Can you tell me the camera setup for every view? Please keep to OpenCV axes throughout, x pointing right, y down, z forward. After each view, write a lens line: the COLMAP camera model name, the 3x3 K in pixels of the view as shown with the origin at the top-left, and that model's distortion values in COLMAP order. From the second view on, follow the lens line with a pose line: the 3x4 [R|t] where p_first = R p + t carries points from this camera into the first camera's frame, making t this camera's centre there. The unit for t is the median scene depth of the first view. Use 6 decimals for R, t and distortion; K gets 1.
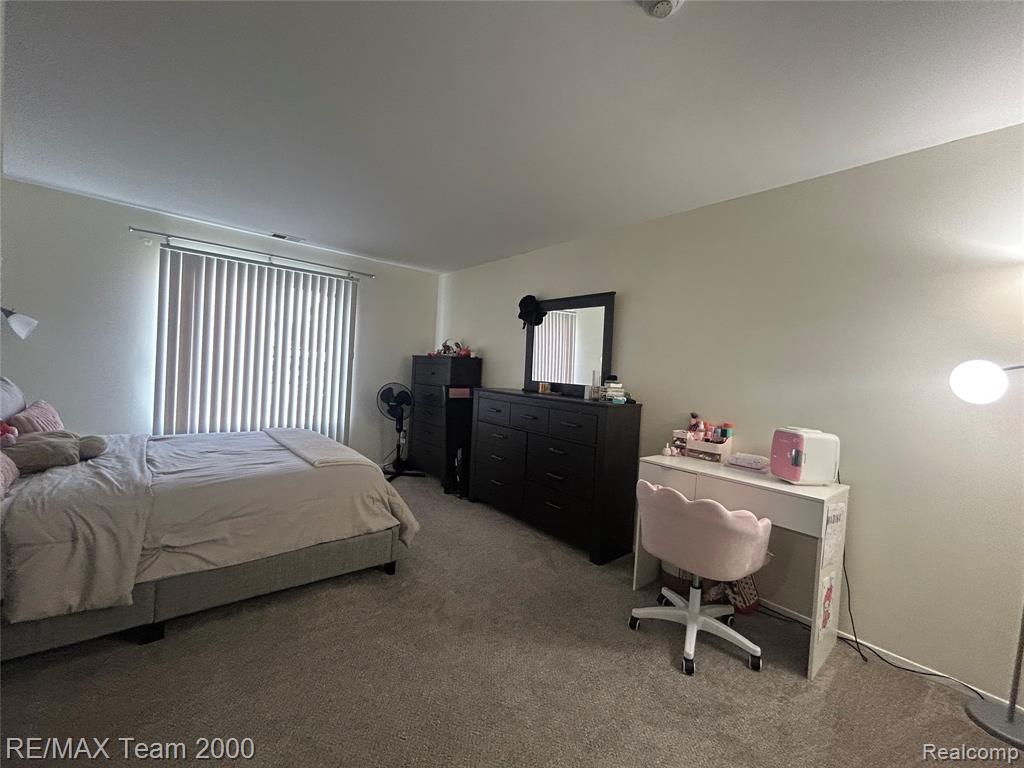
lens RADIAL K [[415.2, 0, 511.8], [0, 415.2, 380.0], [0, 0, 1]] dist [0.001336, 0.000076]
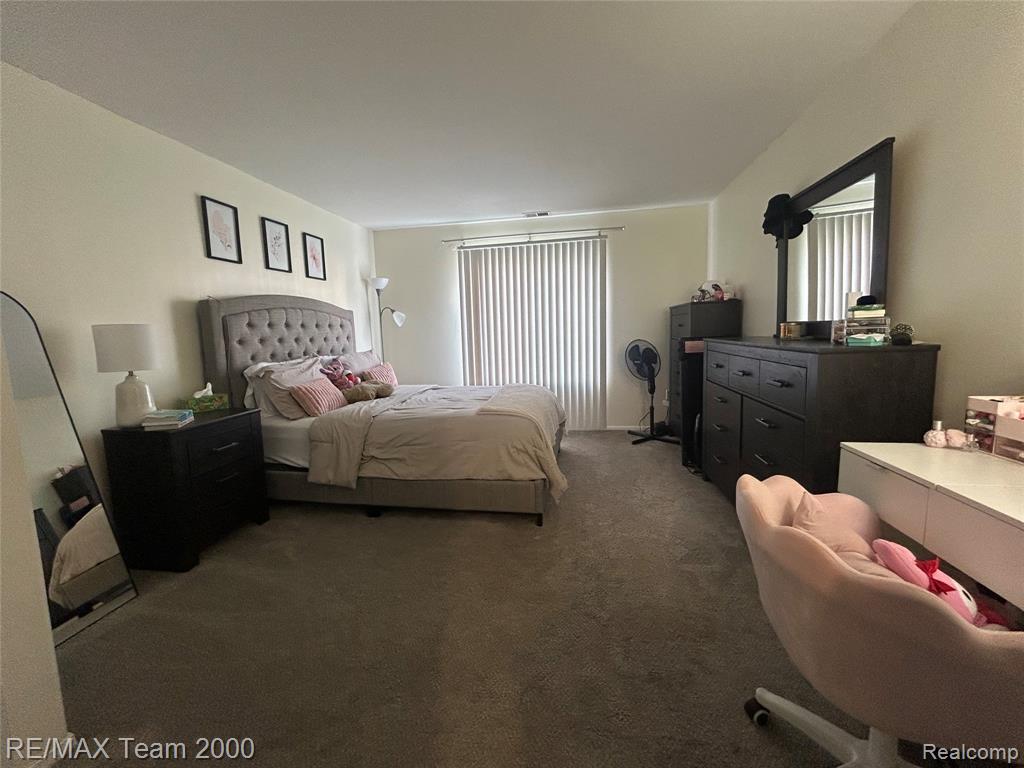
lens RADIAL K [[415.2, 0, 511.8], [0, 415.2, 380.0], [0, 0, 1]] dist [0.001336, 0.000076]
pose [[0.640717, 0.009186, -0.767722, 0.346117], [0.053490, 0.996965, 0.056570, 0.041416], [0.765911, -0.077311, 0.638281, 0.258717]]
